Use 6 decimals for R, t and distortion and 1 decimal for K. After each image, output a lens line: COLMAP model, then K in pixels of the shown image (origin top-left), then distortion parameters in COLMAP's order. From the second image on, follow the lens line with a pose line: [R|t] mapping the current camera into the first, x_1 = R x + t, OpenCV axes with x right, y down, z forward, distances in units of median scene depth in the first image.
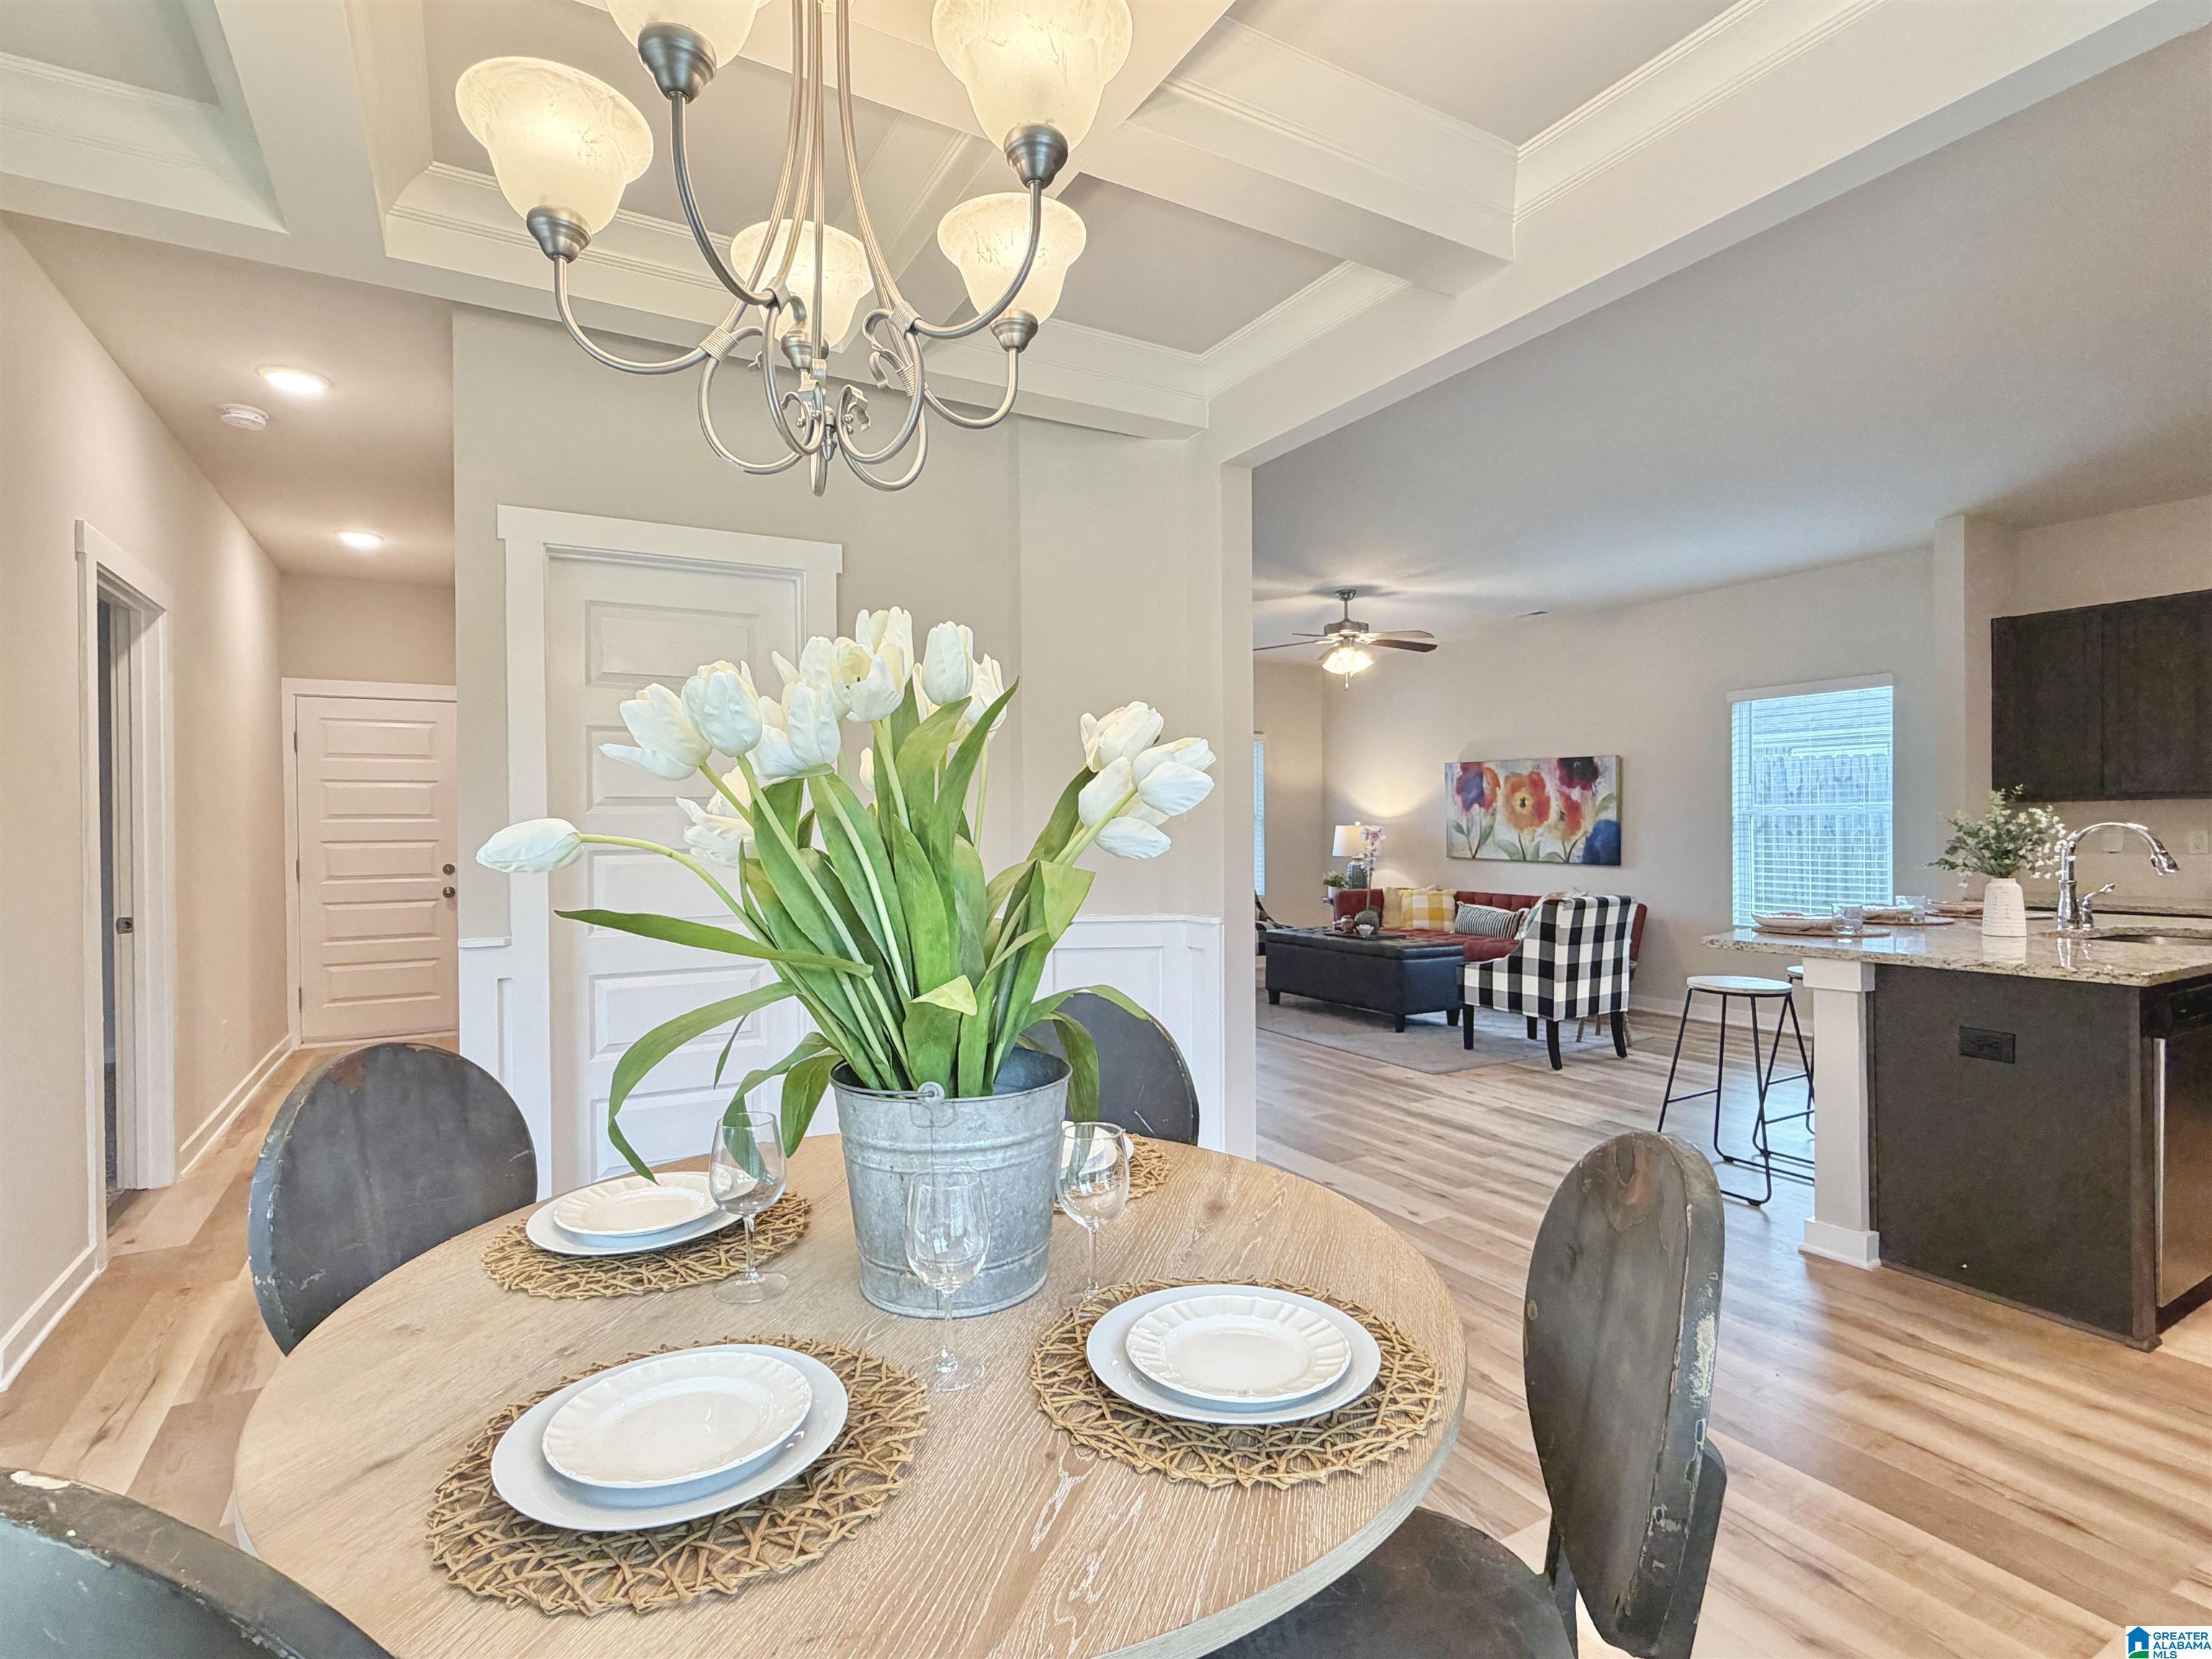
lens RADIAL K [[1074.6, 0, 1106.0], [0, 1074.6, 829.5], [0, 0, 1]] dist [0.016557, -0.008591]
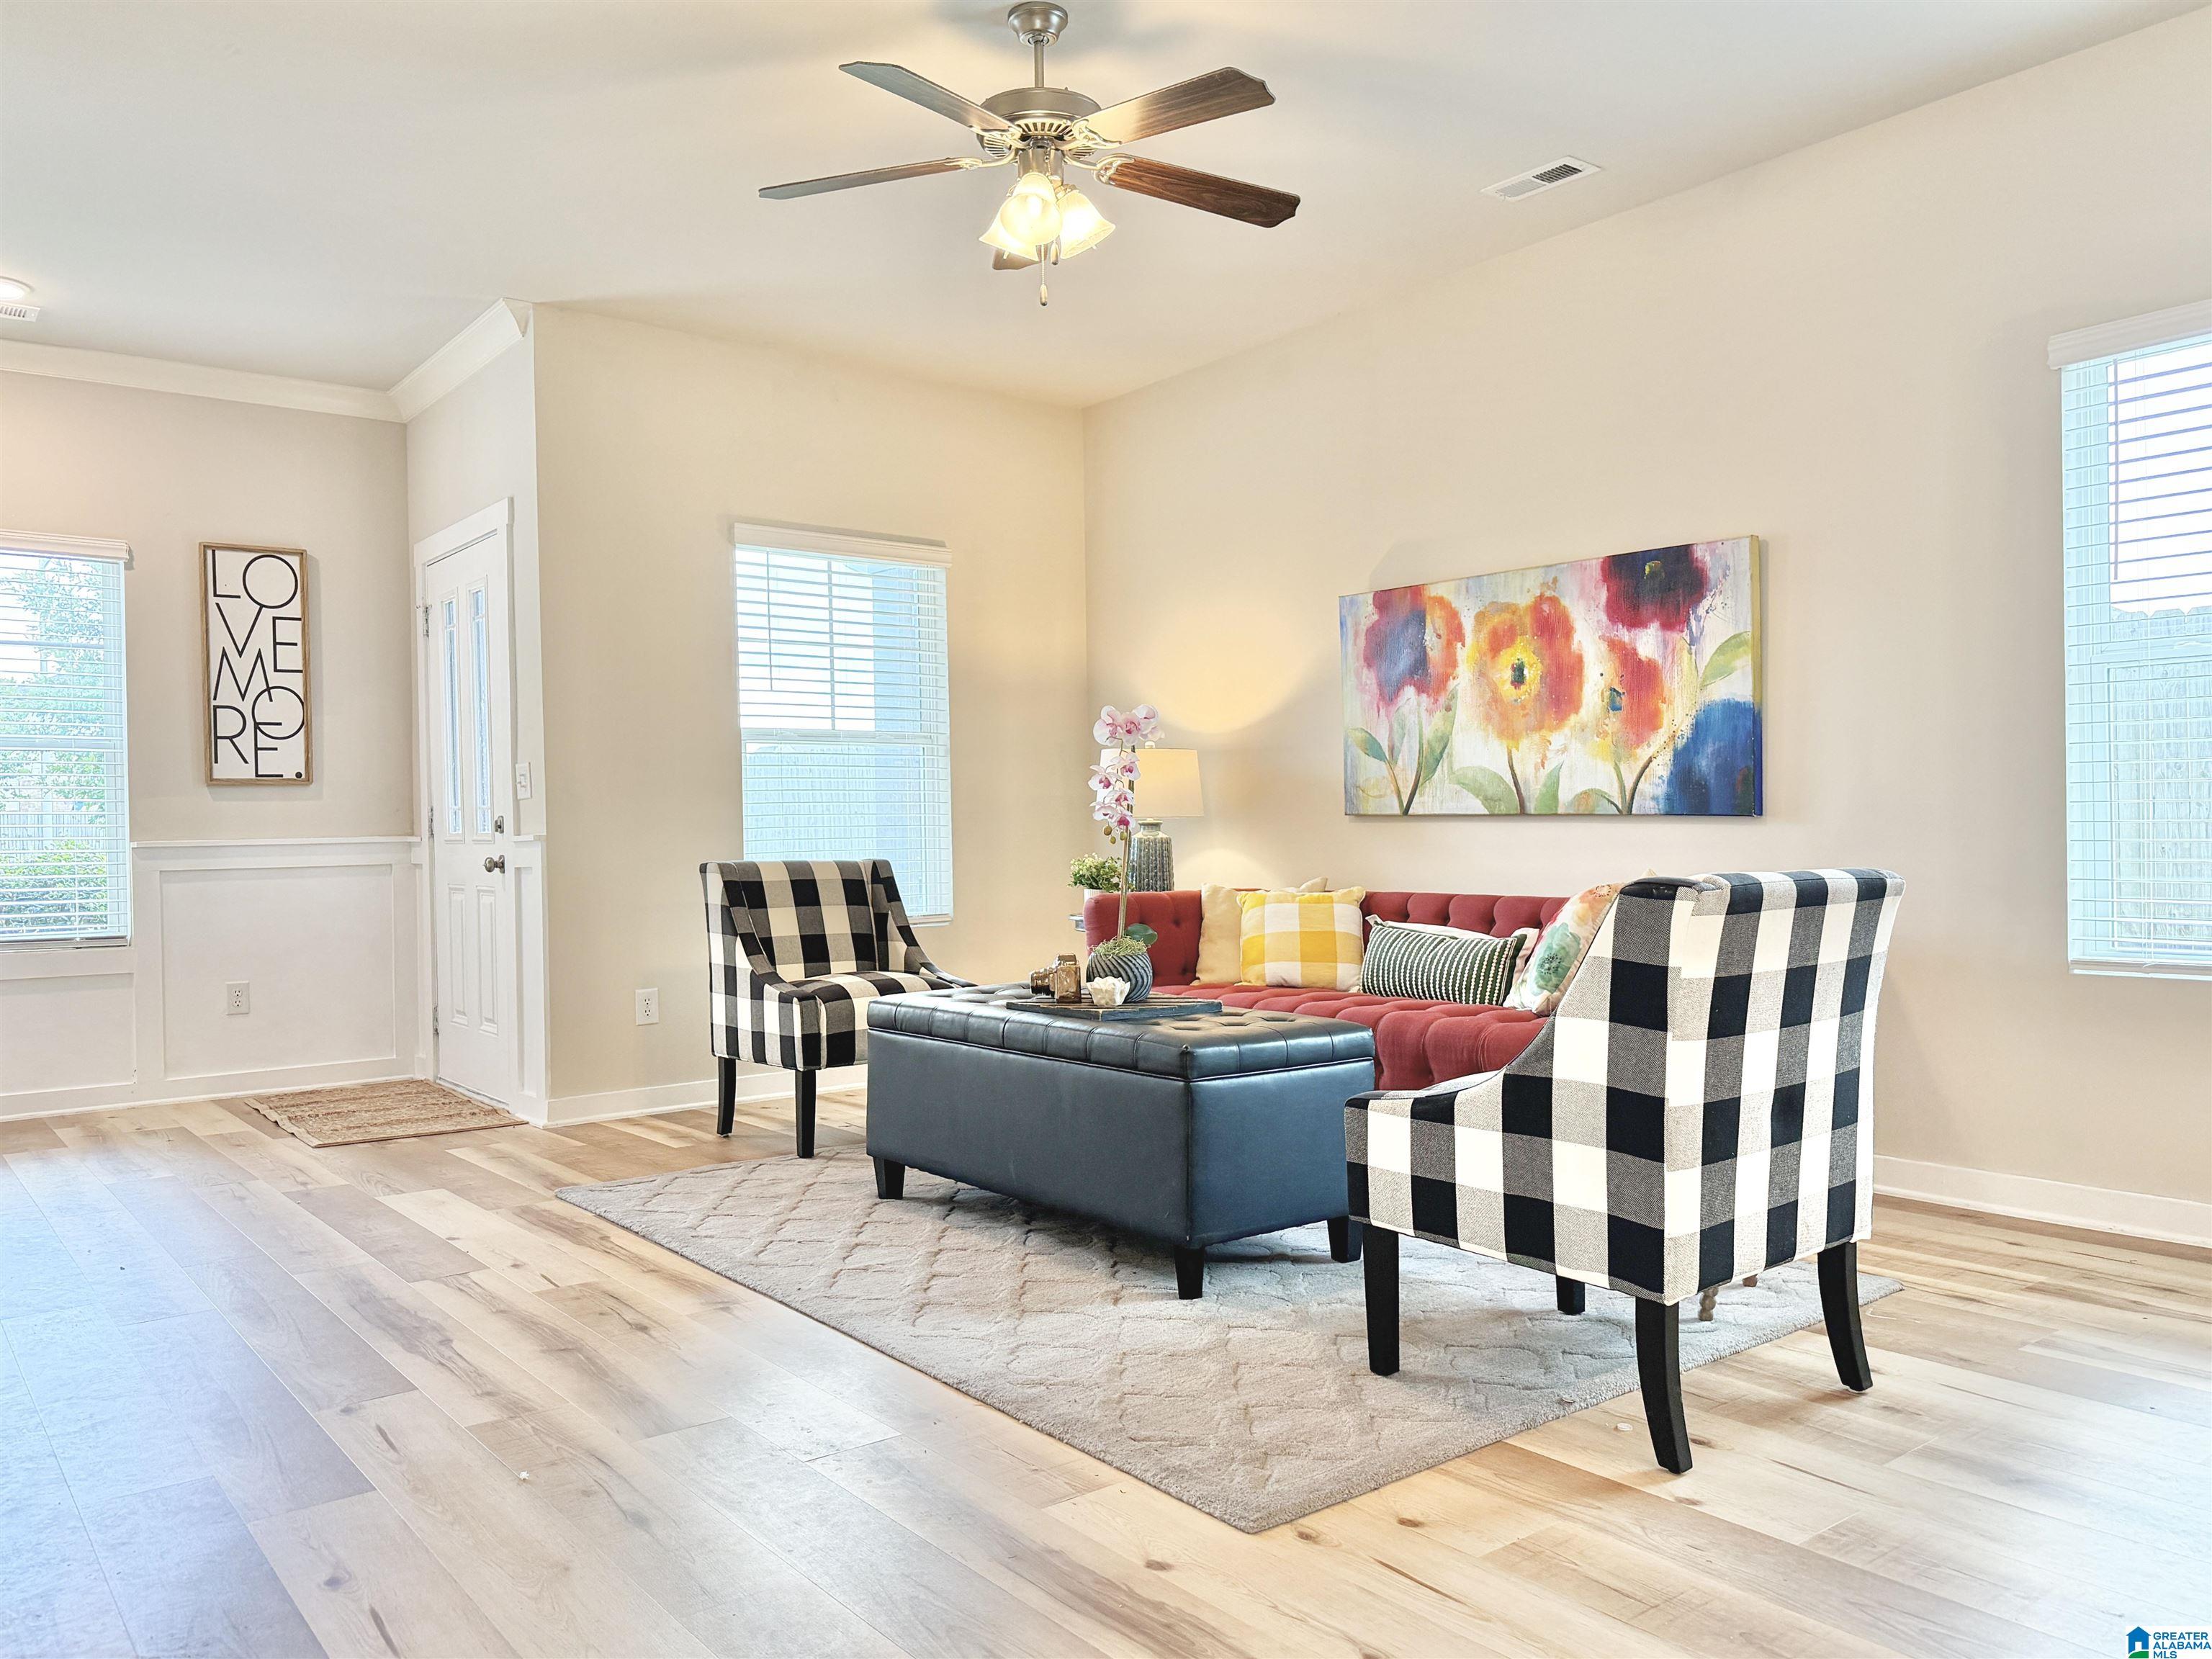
lens RADIAL K [[1613.5, 0, 1106.0], [0, 1613.5, 829.5], [0, 0, 1]] dist [0.162737, -0.327402]
pose [[0.990532, -0.008017, 0.137049, 0.202415], [0.008641, 0.999955, -0.003957, 0.050359], [-0.137011, 0.005104, 0.990556, 0.565174]]
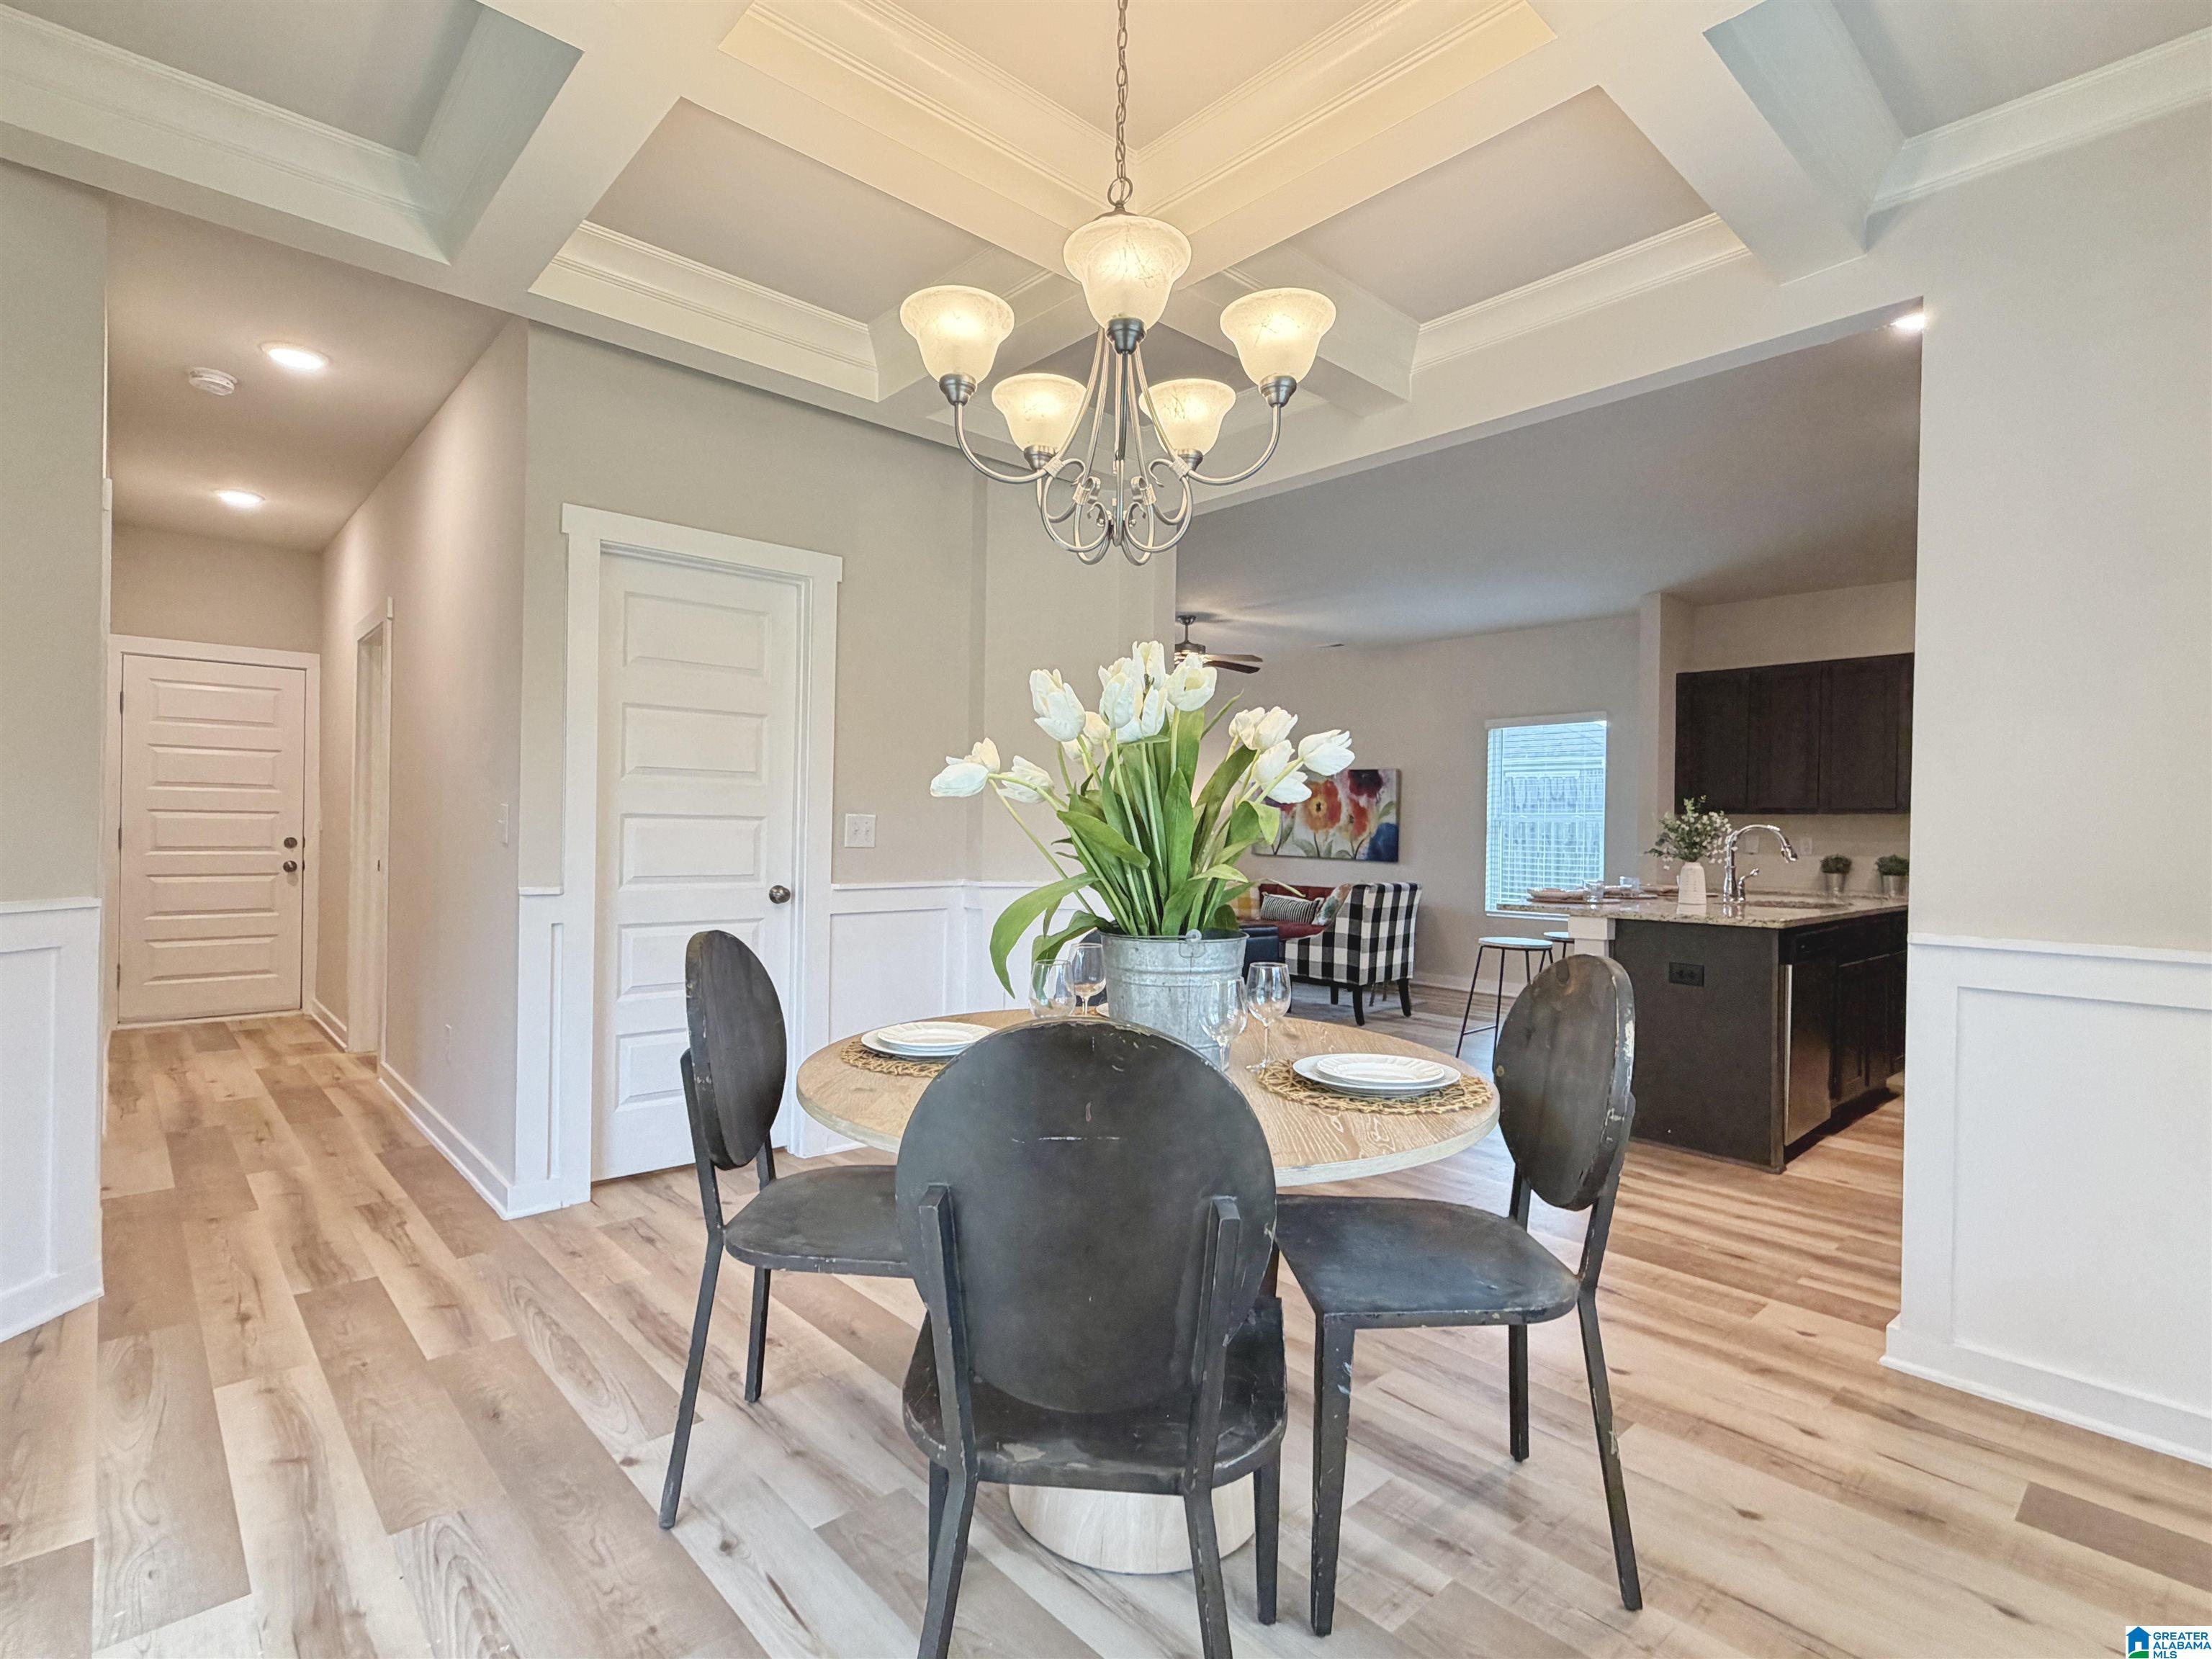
lens RADIAL K [[1074.6, 0, 1106.0], [0, 1074.6, 829.5], [0, 0, 1]] dist [0.016557, -0.008591]
pose [[0.975545, 0.023750, 0.218514, -0.124471], [-0.022755, 0.999716, -0.007070, 0.017525], [-0.218620, 0.001924, 0.975808, -0.111726]]
